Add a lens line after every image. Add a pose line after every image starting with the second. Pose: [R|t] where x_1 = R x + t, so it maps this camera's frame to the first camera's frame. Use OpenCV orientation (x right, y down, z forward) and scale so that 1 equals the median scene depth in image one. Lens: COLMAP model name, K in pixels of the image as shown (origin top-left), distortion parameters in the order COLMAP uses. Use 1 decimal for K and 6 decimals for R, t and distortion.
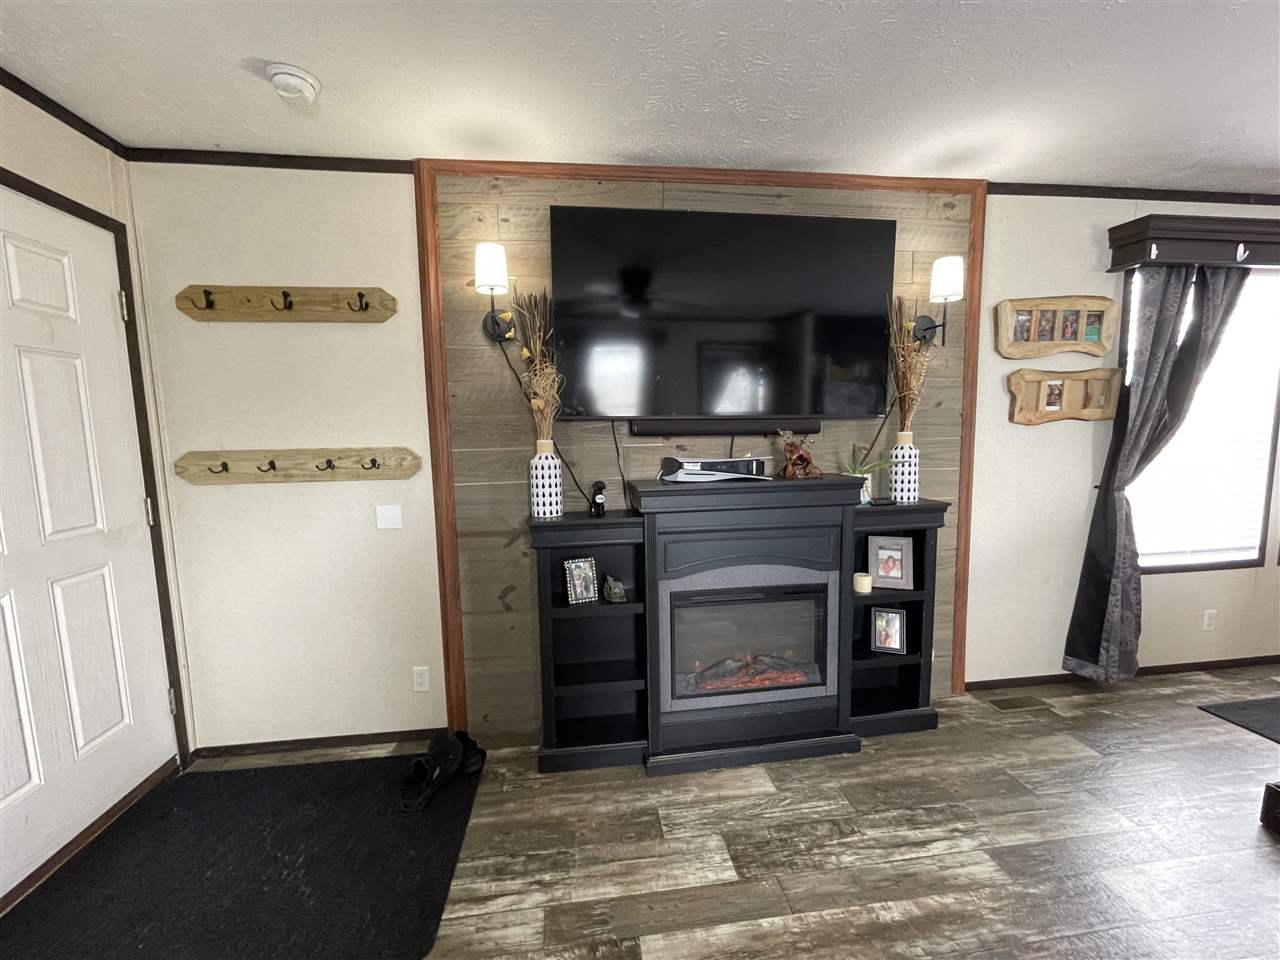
lens RADIAL K [[520.5, 0, 636.6], [0, 520.5, 483.9], [0, 0, 1]] dist [-0.004157, -0.000116]
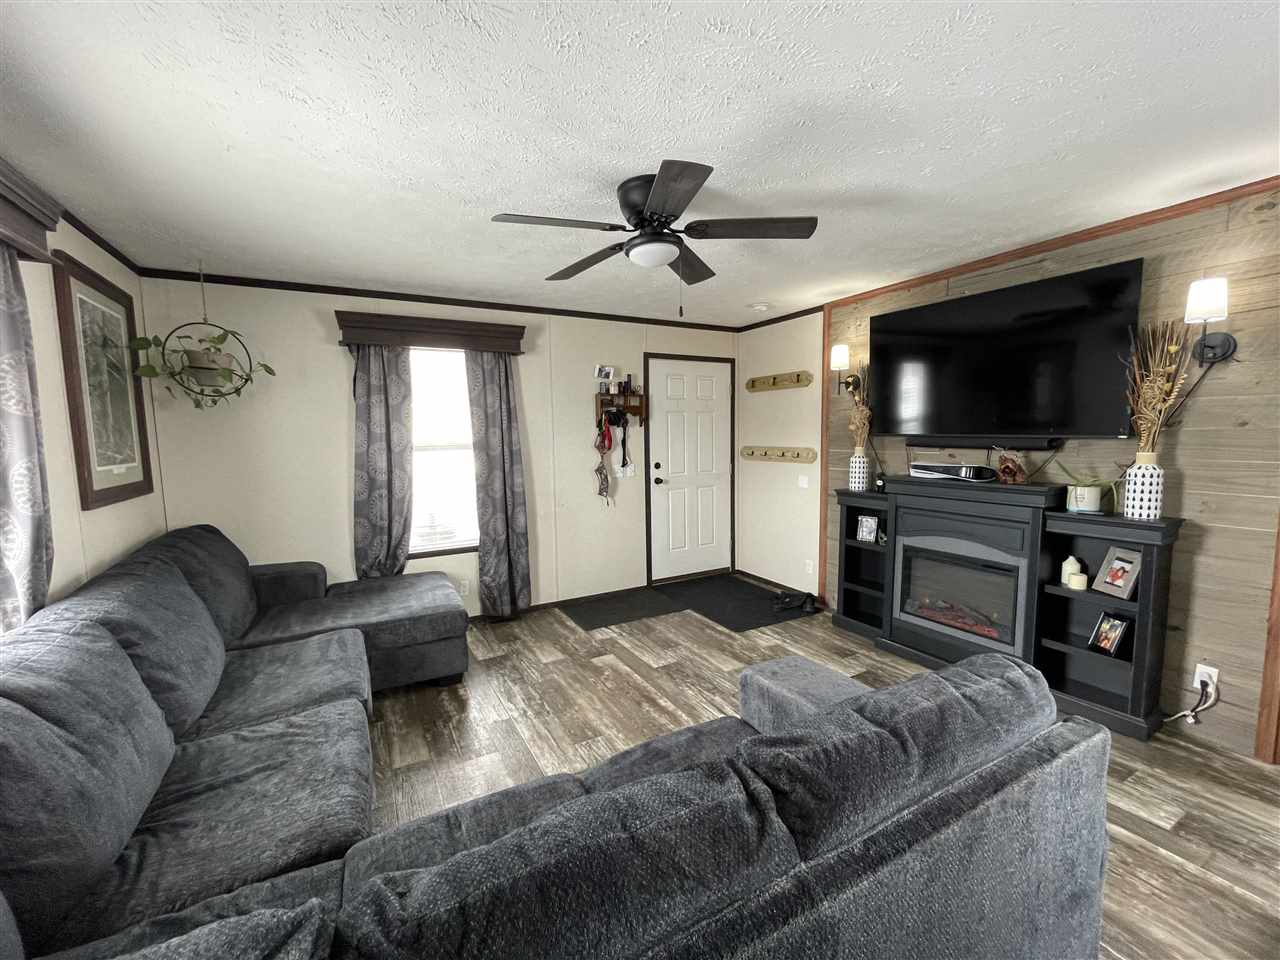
lens RADIAL K [[520.5, 0, 634.2], [0, 520.5, 479.9], [0, 0, 1]] dist [-0.004157, -0.000116]
pose [[0.366127, 0.098127, -0.925377, 1.209243], [-0.086091, 0.993732, 0.071313, -0.032949], [0.926574, 0.053557, 0.372280, -0.378062]]
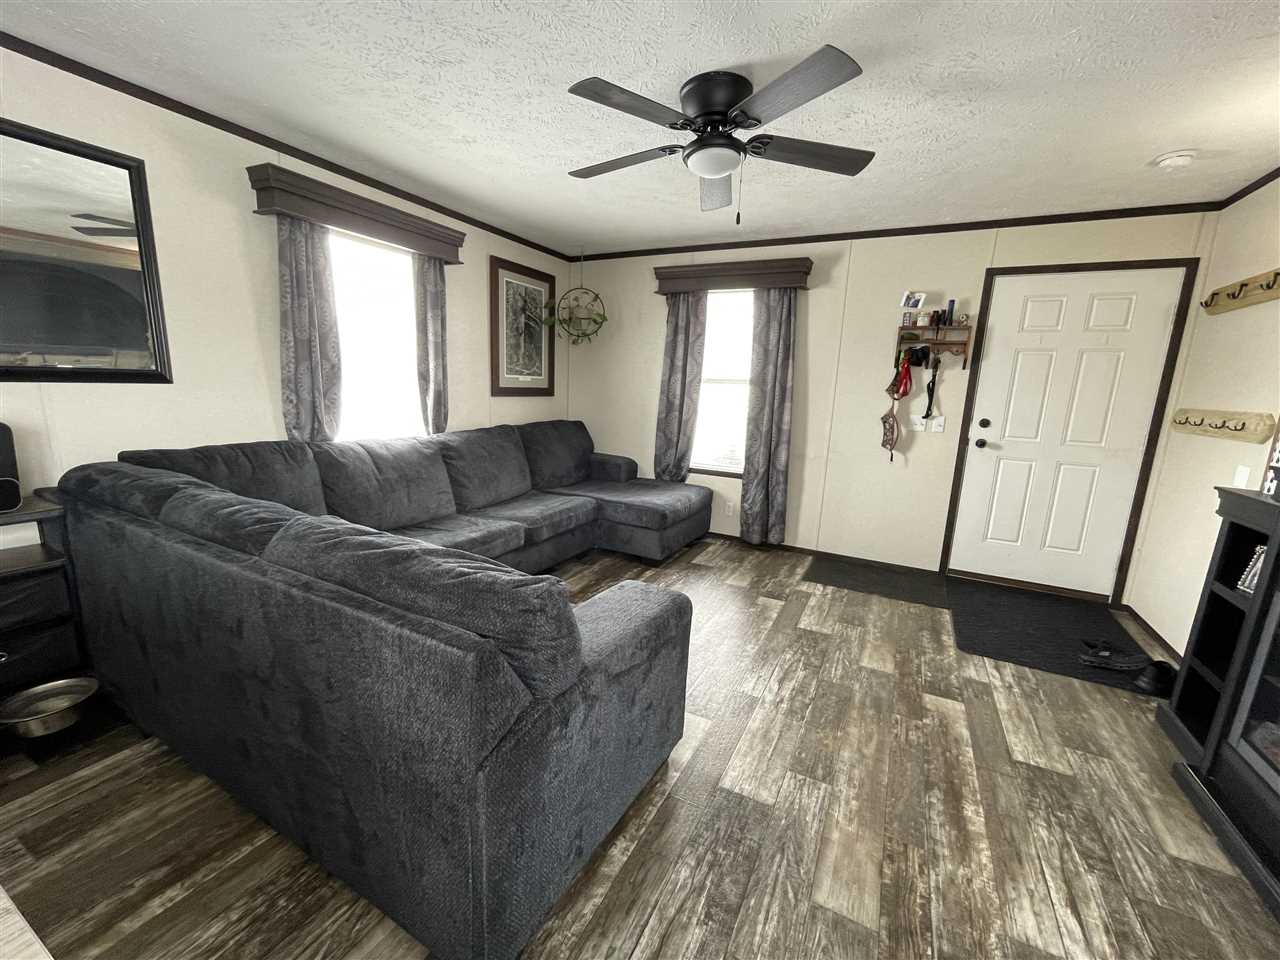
lens RADIAL K [[520.5, 0, 635.0], [0, 520.5, 479.8], [0, 0, 1]] dist [-0.004157, -0.000116]
pose [[-0.567549, 0.148093, -0.809912, 1.191405], [-0.114034, 0.960071, 0.255459, -0.066400], [0.815405, 0.237343, -0.528000, 0.561013]]
